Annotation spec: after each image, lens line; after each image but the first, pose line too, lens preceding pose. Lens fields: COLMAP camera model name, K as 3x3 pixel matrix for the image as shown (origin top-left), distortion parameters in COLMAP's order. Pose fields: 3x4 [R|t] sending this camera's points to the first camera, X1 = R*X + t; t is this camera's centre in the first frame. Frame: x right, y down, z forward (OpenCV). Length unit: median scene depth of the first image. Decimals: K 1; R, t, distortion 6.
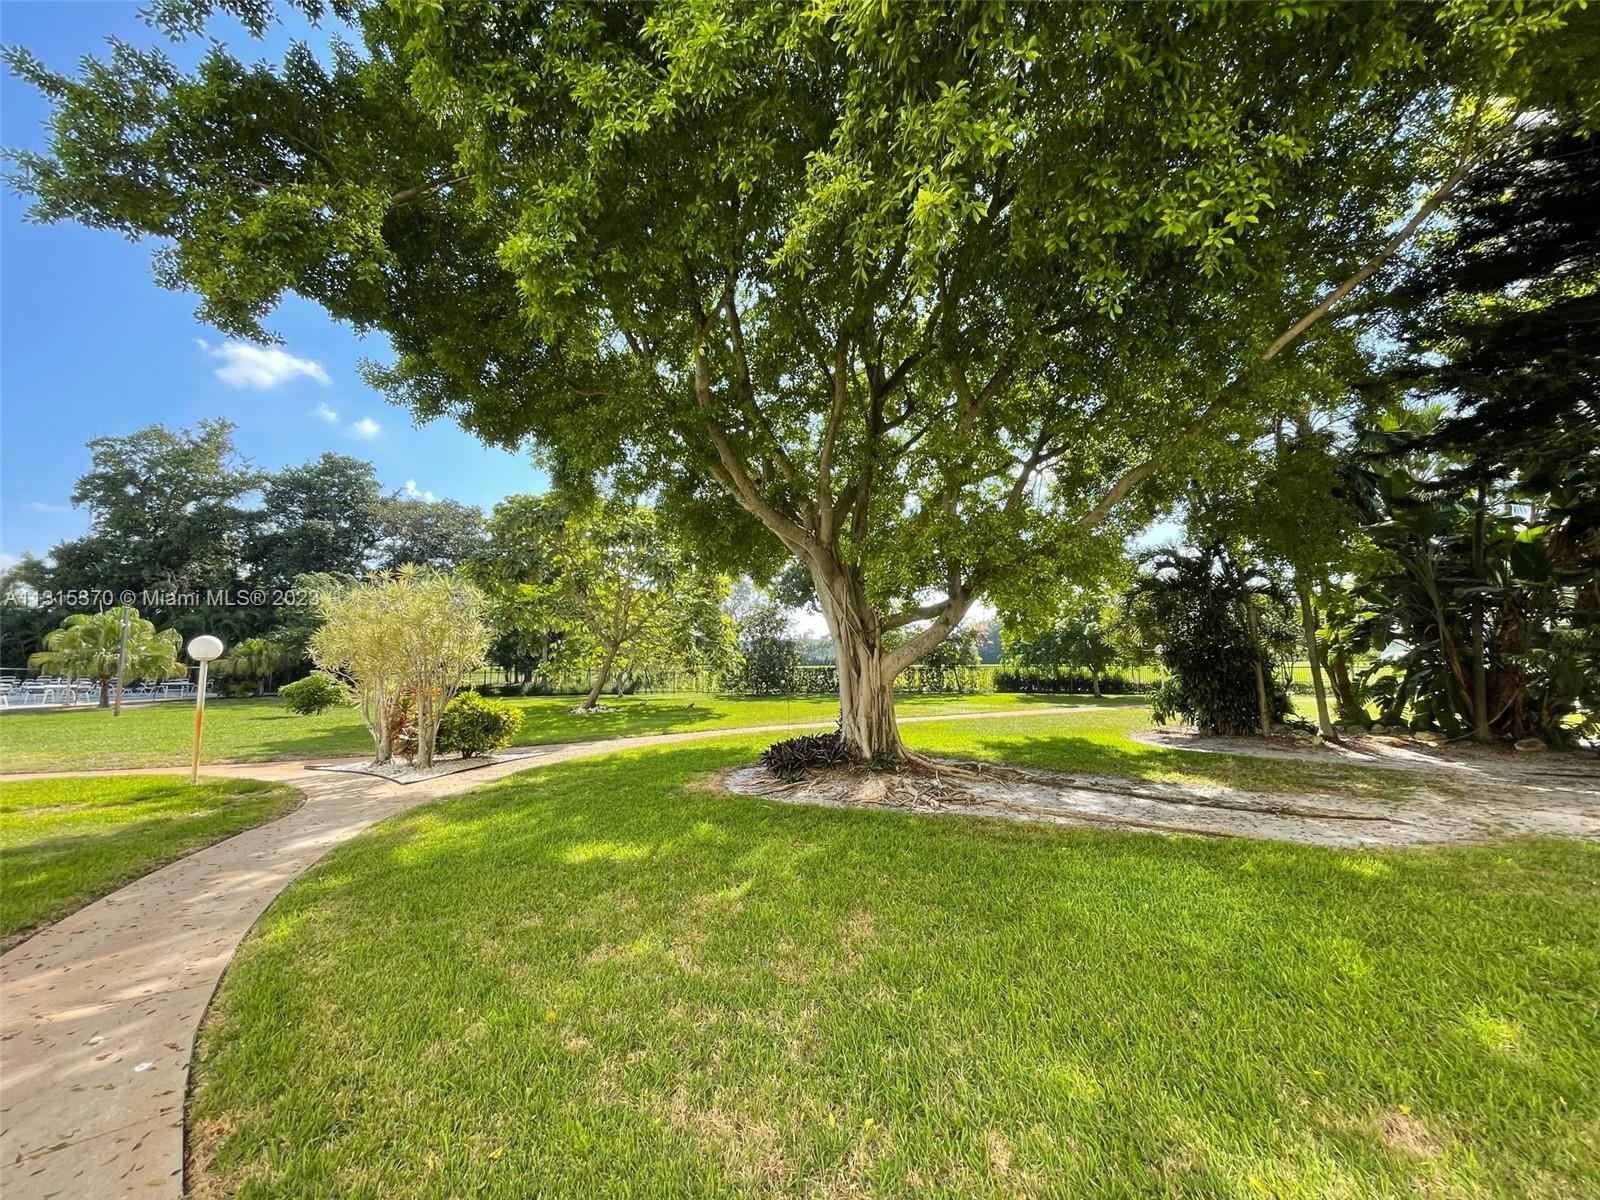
lens RADIAL K [[642.0, 0, 802.9], [0, 642.0, 602.4], [0, 0, 1]] dist [-0.001003, -0.000147]
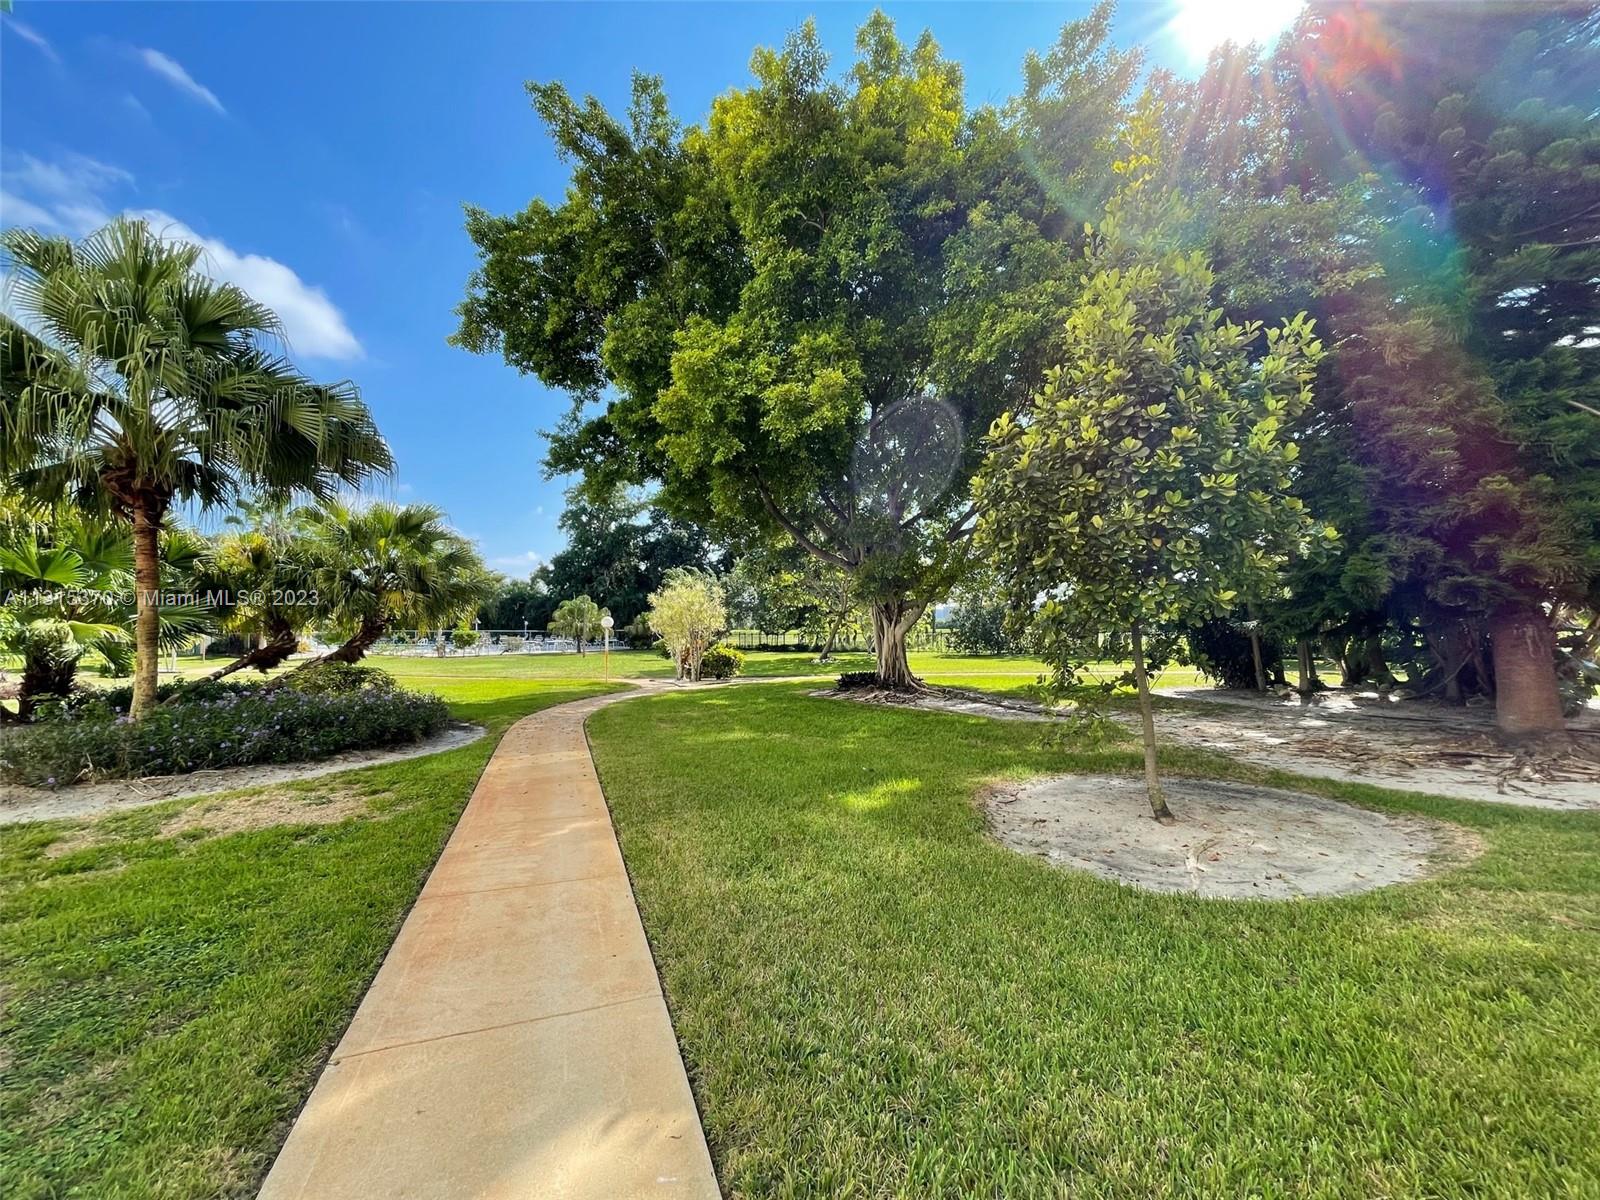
lens RADIAL K [[642.0, 0, 802.9], [0, 642.0, 602.4], [0, 0, 1]] dist [-0.001003, -0.000147]
pose [[0.880862, -0.018278, -0.473020, 0.181013], [0.044570, 0.998018, 0.044434, -0.016334], [0.471270, -0.060223, 0.879930, -0.158558]]
